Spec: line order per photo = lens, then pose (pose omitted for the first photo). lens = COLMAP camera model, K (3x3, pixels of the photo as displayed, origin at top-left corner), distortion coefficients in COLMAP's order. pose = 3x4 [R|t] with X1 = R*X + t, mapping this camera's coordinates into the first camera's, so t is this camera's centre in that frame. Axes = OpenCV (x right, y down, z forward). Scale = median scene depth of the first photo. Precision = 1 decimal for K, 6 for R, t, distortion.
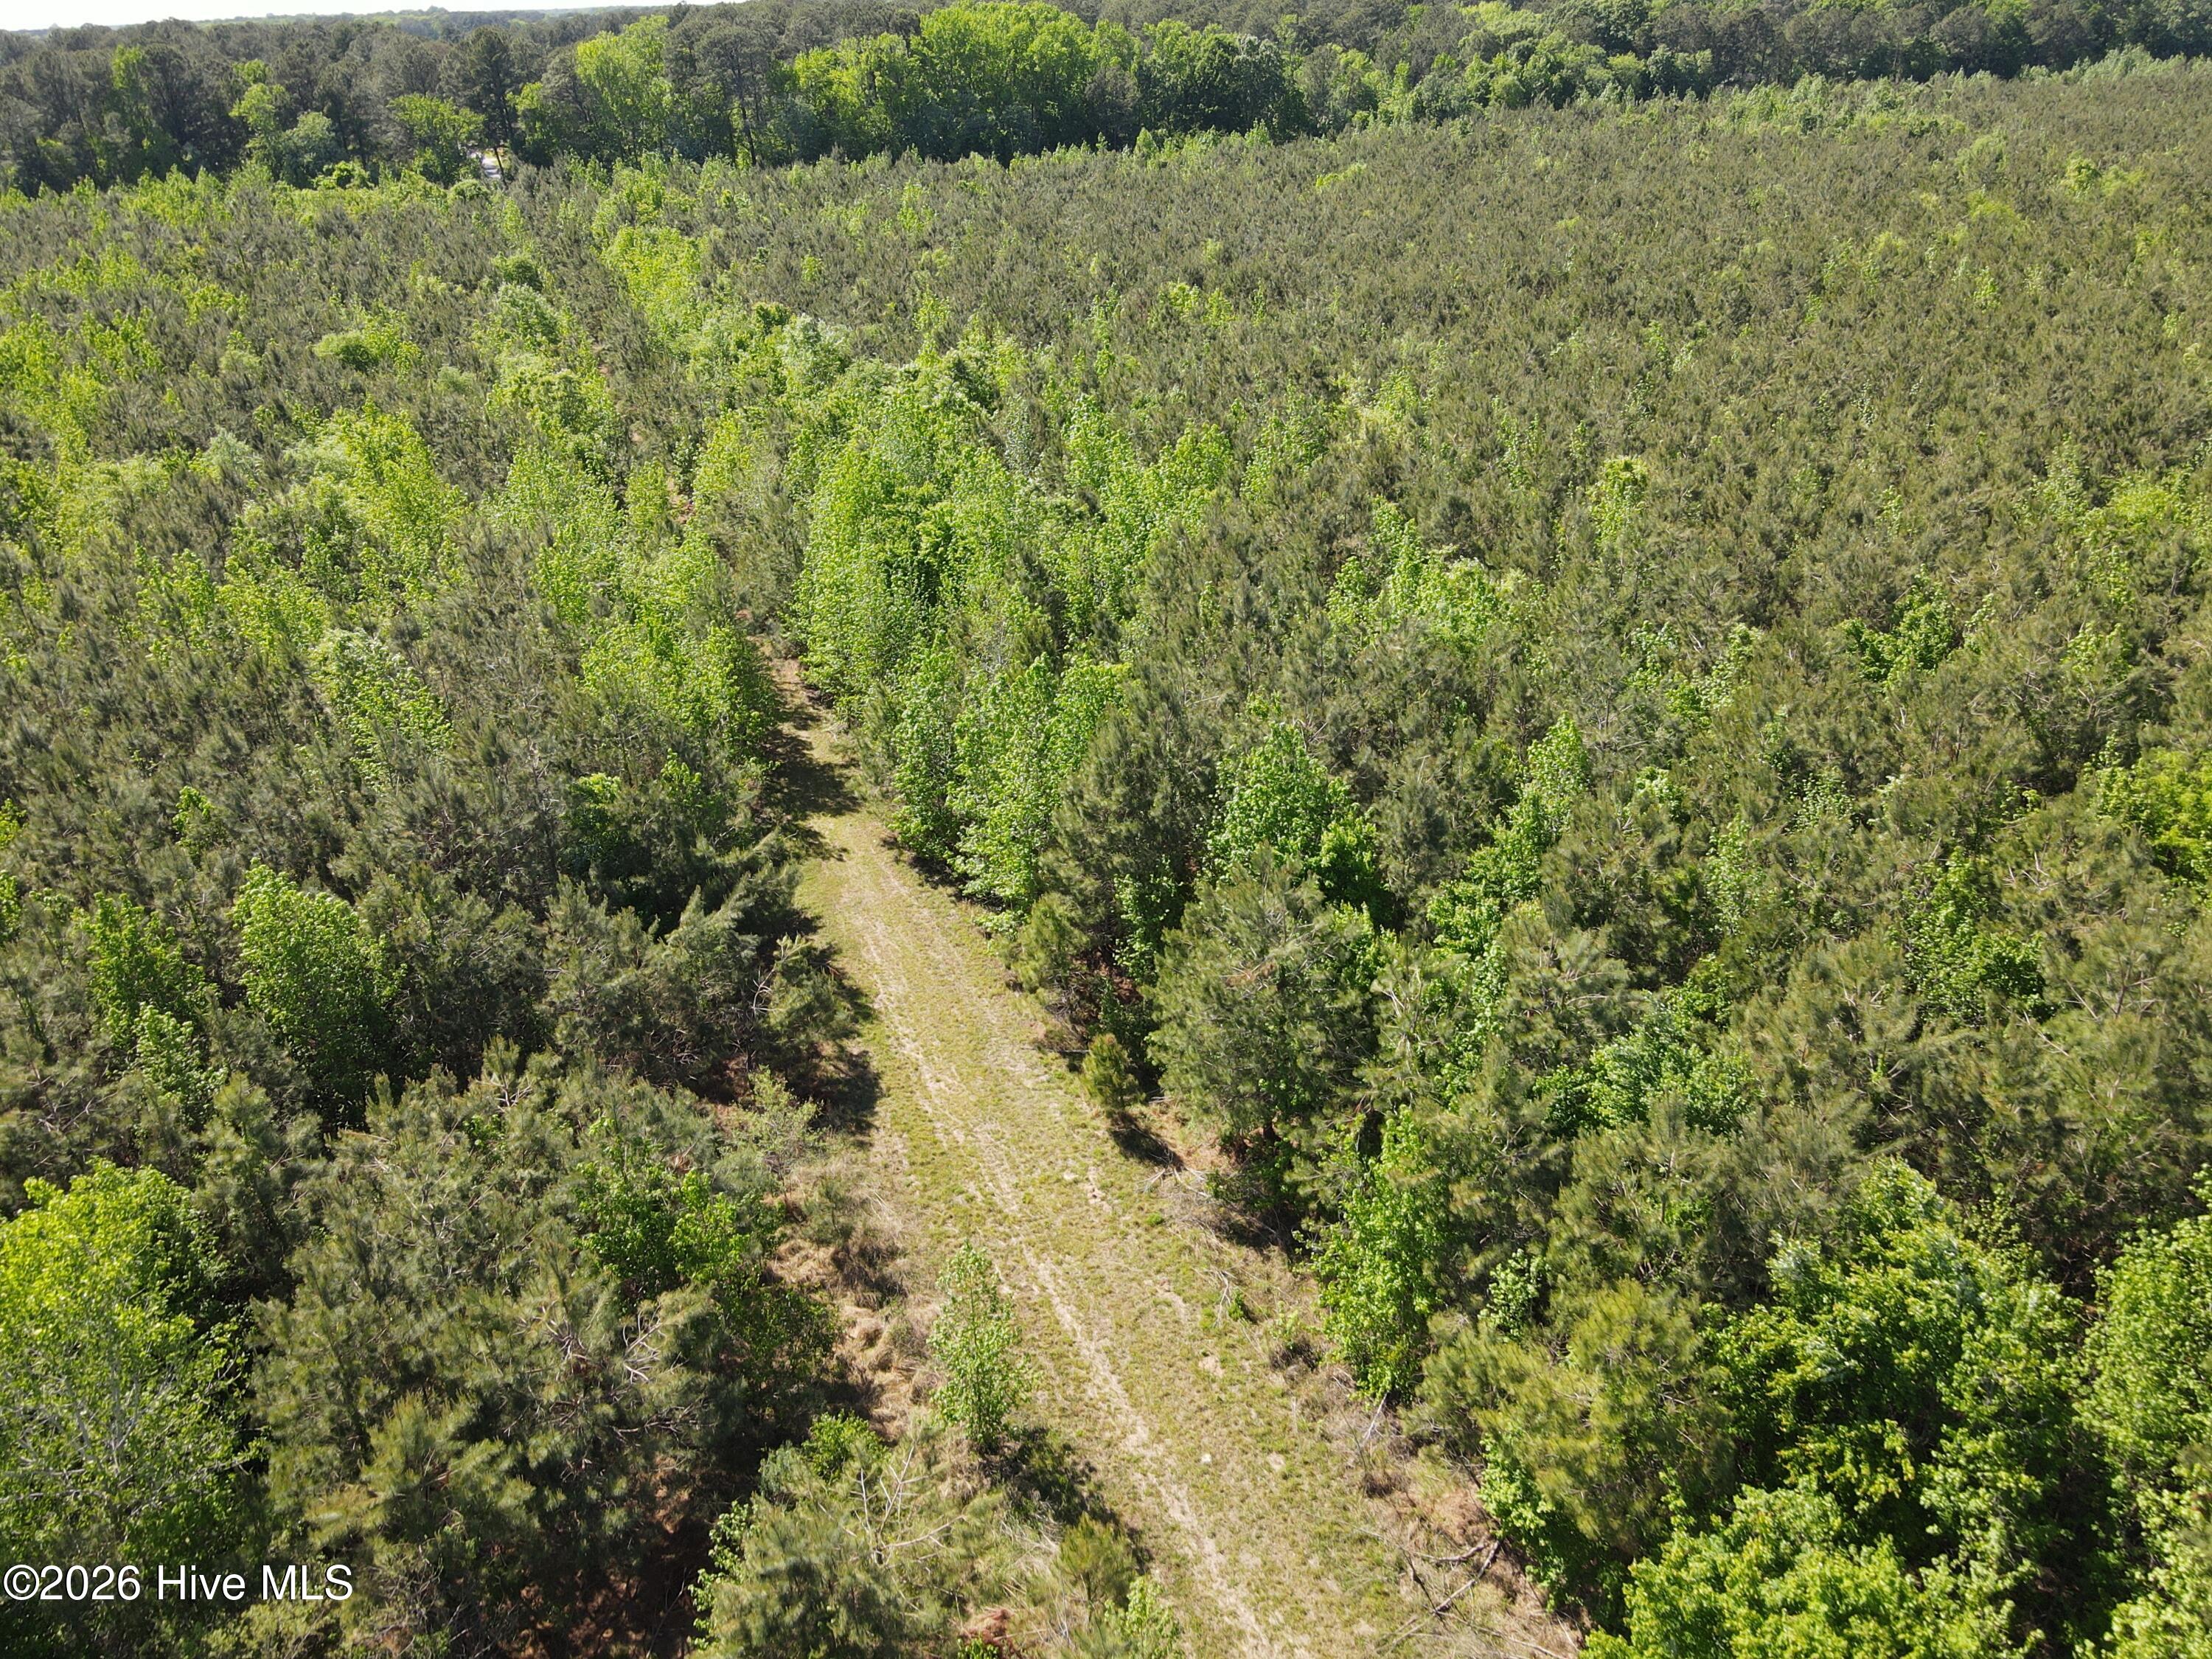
lens RADIAL K [[1599.1, 0, 1109.4], [0, 1599.1, 830.3], [0, 0, 1]] dist [0.025739, -0.020138]
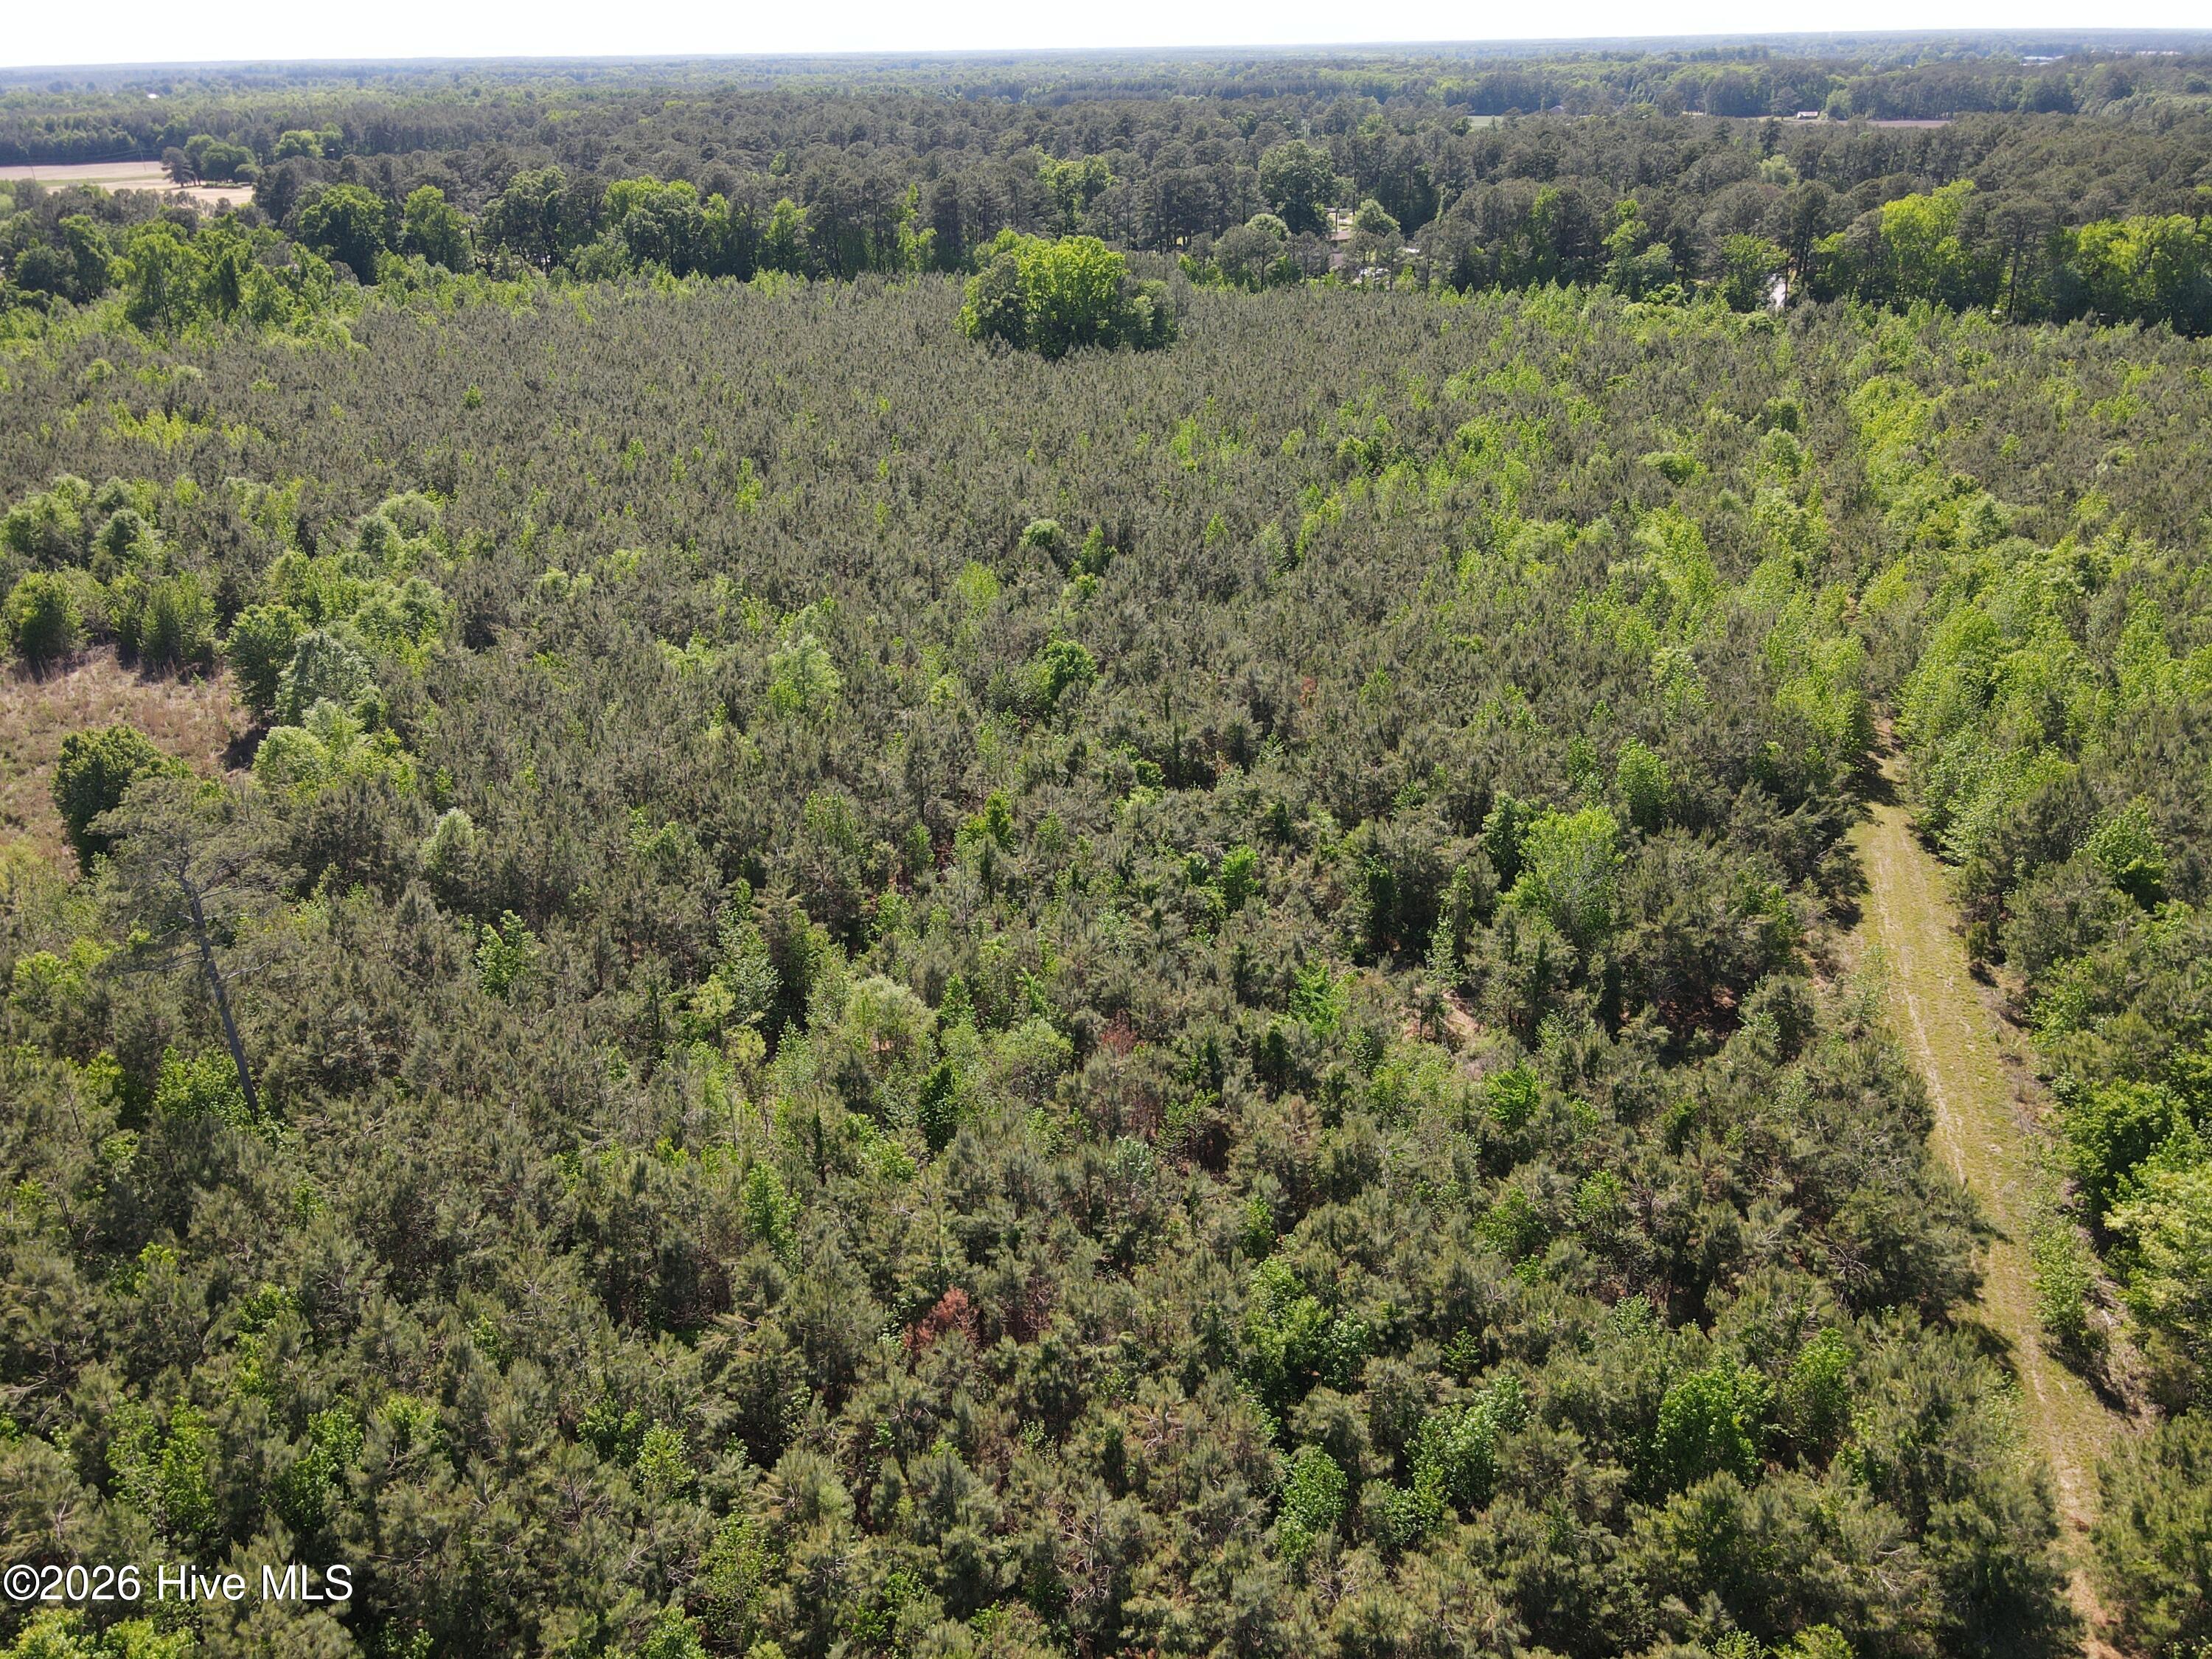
lens RADIAL K [[1599.1, 0, 1104.6], [0, 1599.1, 832.9], [0, 0, 1]] dist [0.025739, -0.020138]
pose [[0.763306, 0.301449, -0.571396, 0.174389], [-0.307583, 0.947359, 0.088906, 0.110557], [0.568117, 0.107889, 0.815845, -0.838214]]
